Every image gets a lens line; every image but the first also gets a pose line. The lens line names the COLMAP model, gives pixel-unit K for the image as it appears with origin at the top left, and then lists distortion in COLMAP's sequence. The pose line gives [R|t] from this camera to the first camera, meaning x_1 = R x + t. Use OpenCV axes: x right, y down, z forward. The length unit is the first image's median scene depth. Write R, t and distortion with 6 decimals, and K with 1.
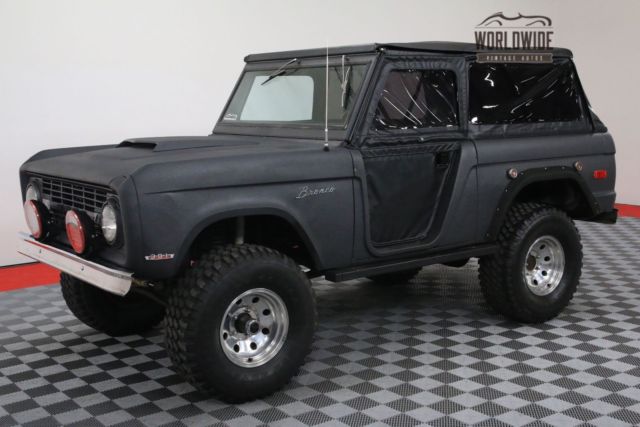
lens RADIAL K [[800.0, 0, 320.0], [0, 800.0, 213.5], [0, 0, 1]] dist [0.033039, 0.056257]
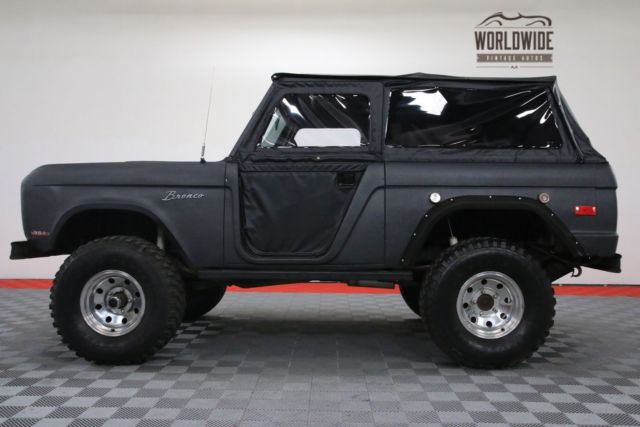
lens RADIAL K [[551.2, 0, 320.0], [0, 551.2, 213.5], [0, 0, 1]] dist [-0.050100, -0.002267]
pose [[0.799559, 0.021148, -0.600216, 0.545530], [-0.103213, 0.989350, -0.102633, 0.050728], [0.591653, 0.144011, 0.793226, 0.426339]]
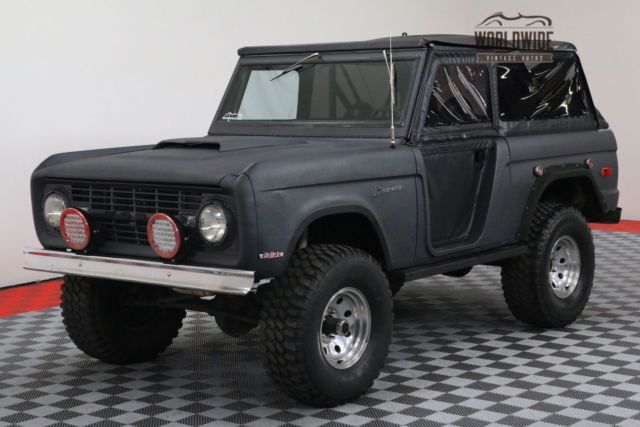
lens RADIAL K [[1125.0, 0, 320.0], [0, 1125.0, 213.5], [0, 0, 1]] dist [0.201936, -0.001945]
pose [[0.970525, -0.028309, 0.239332, -0.364006], [0.037275, 0.998759, -0.033019, 0.039014], [-0.238100, 0.040967, 0.970376, -0.282548]]
